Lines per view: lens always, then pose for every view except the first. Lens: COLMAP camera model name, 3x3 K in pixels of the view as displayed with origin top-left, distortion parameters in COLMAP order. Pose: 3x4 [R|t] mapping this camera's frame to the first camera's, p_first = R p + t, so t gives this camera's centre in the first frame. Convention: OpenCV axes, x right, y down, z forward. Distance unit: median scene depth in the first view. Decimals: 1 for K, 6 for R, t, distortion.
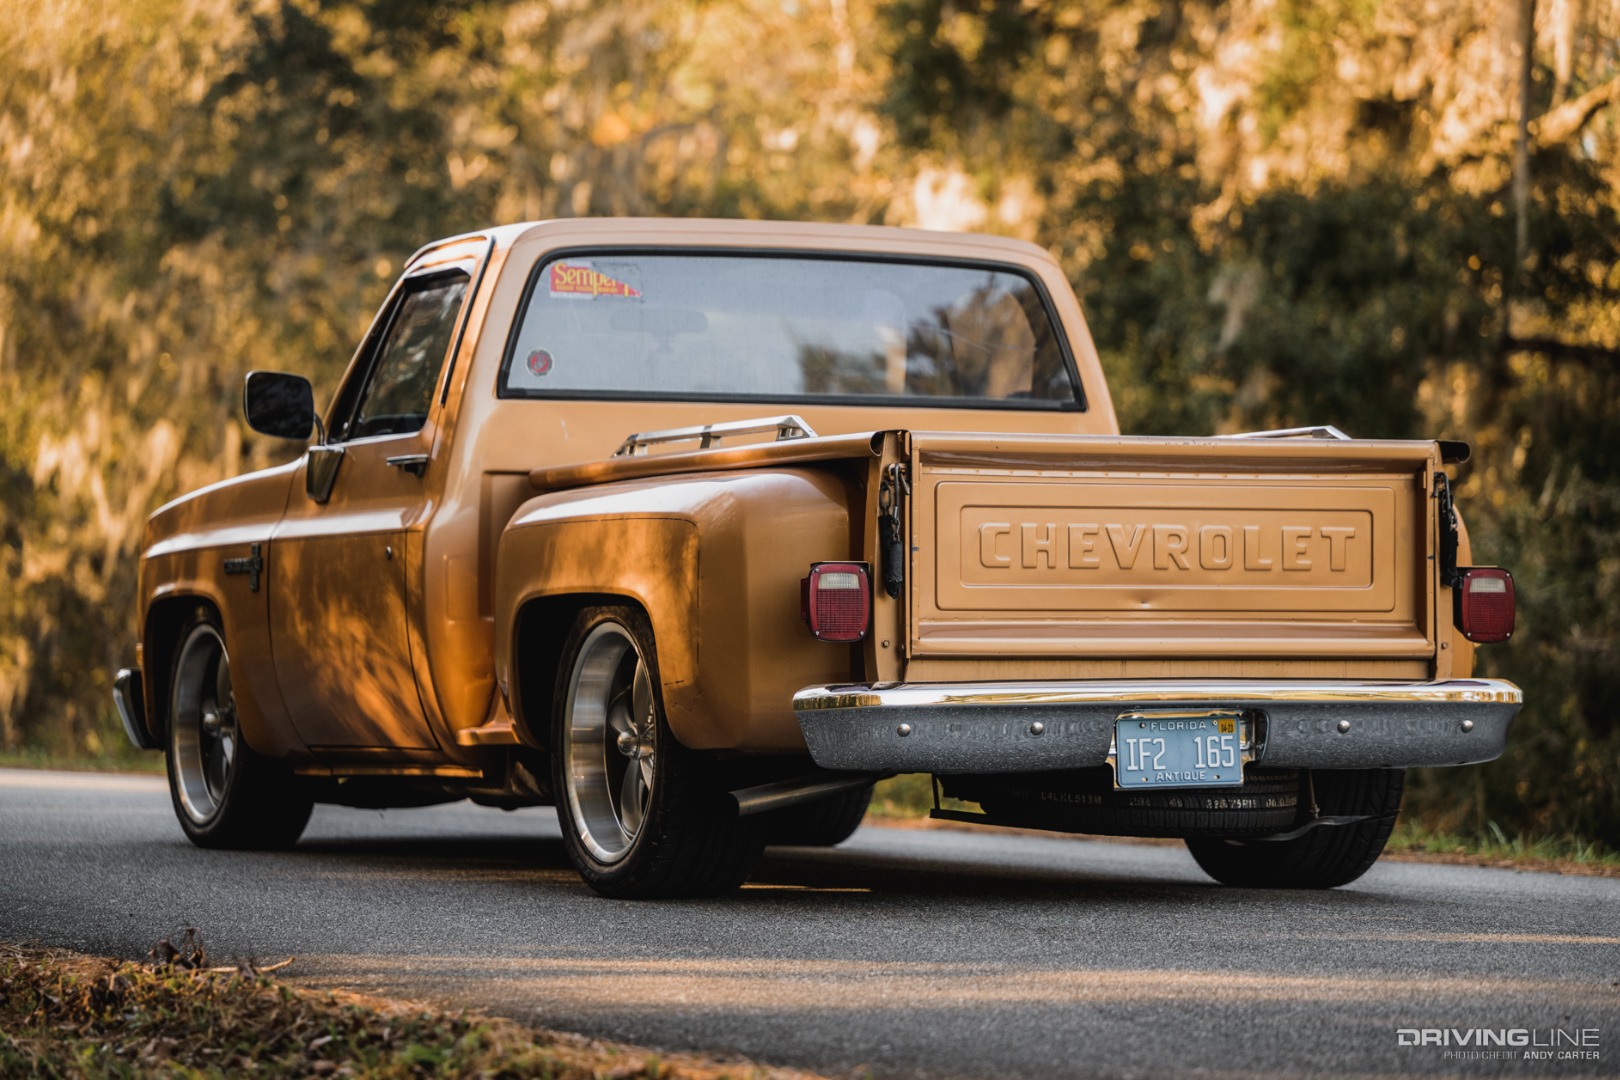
lens RADIAL K [[5592.2, 0, 810.0], [0, 5592.2, 540.0], [0, 0, 1]] dist [0.078290, 1.086307]
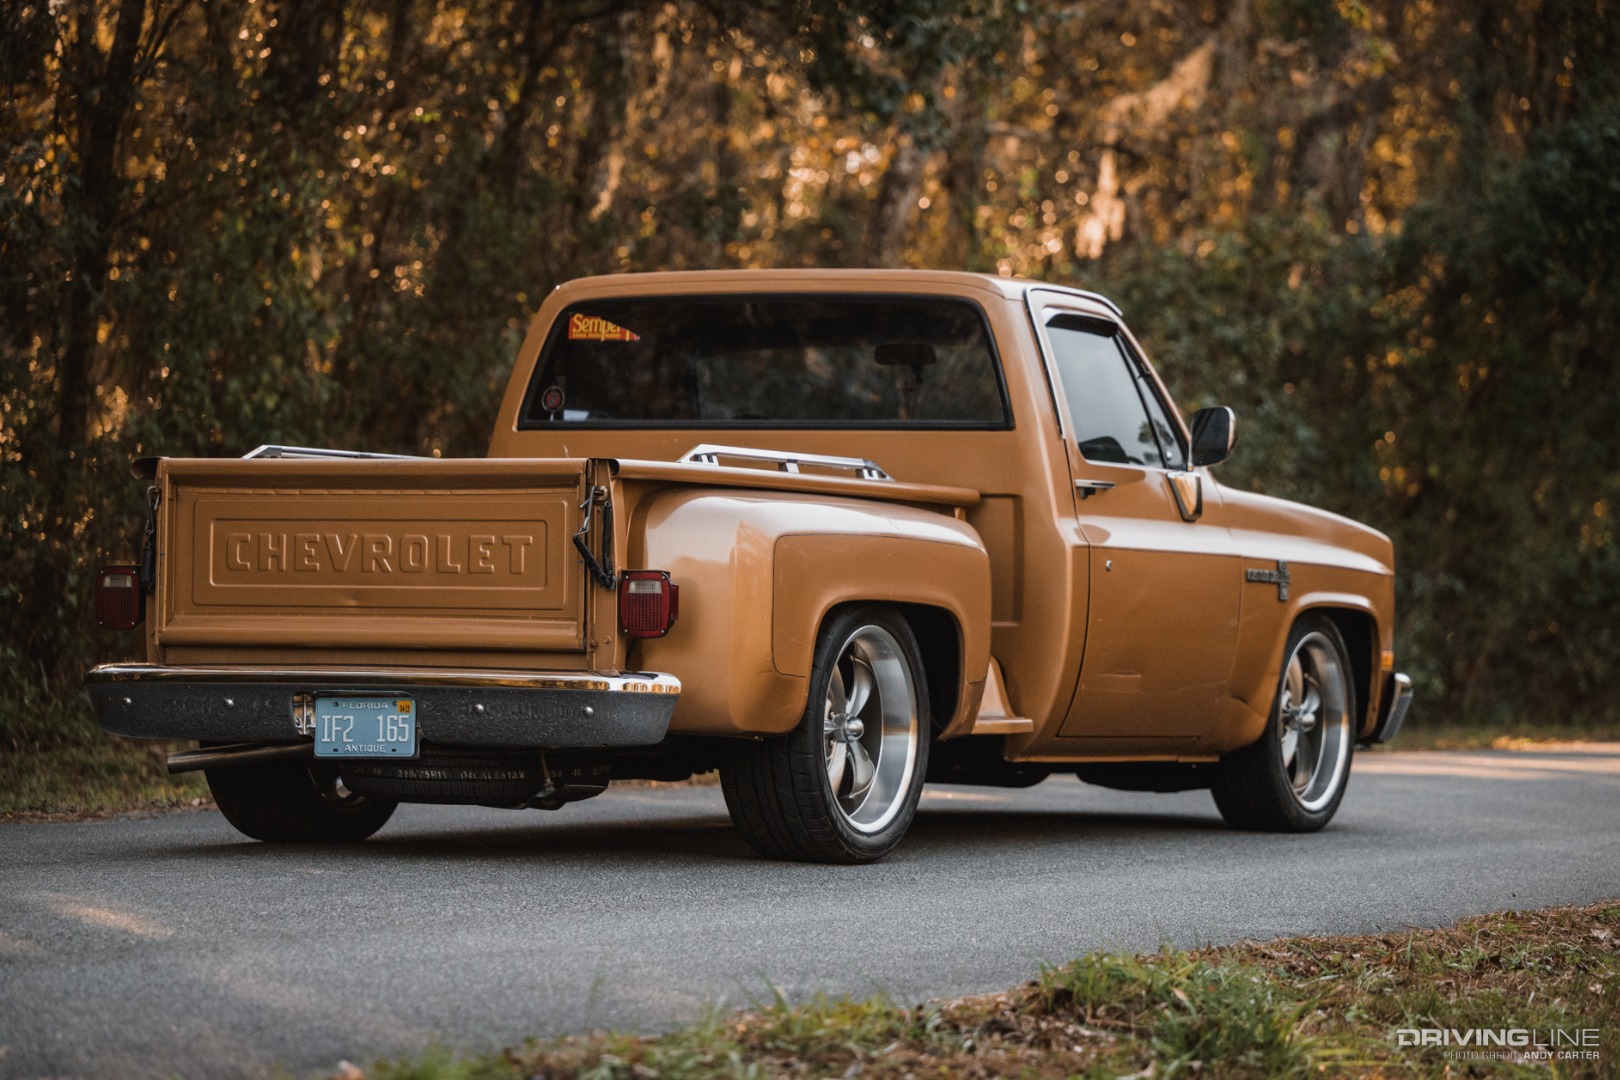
lens RADIAL K [[5592.2, 0, 810.0], [0, 5592.2, 540.0], [0, 0, 1]] dist [0.078290, 1.086307]
pose [[0.617386, -0.004294, -0.786649, 1.042664], [0.000943, 0.999988, -0.004718, 0.004146], [0.786660, 0.002171, 0.617383, 0.347700]]
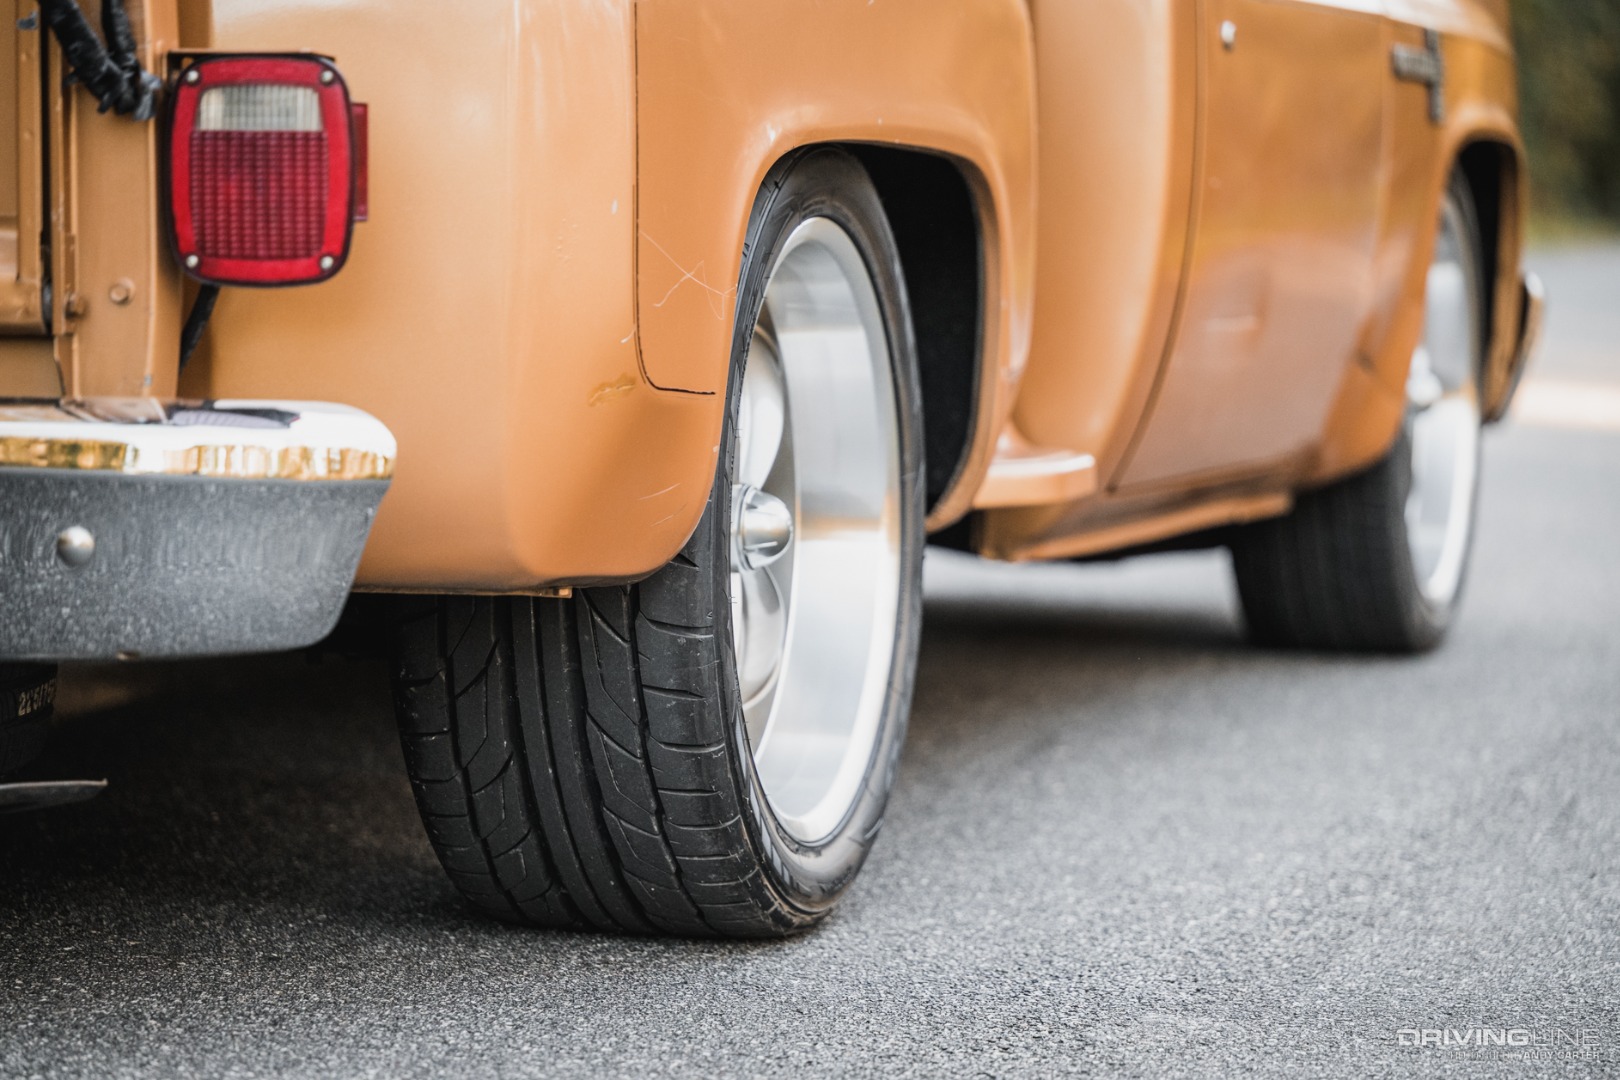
lens RADIAL K [[5919.5, 0, 810.0], [0, 5919.5, 540.0], [0, 0, 1]] dist [-0.038485, 0.992513]
pose [[0.767130, 0.045433, -0.639881, 0.373808], [0.008519, 0.996679, 0.080980, 0.005664], [0.641436, -0.067573, 0.764195, 0.777904]]
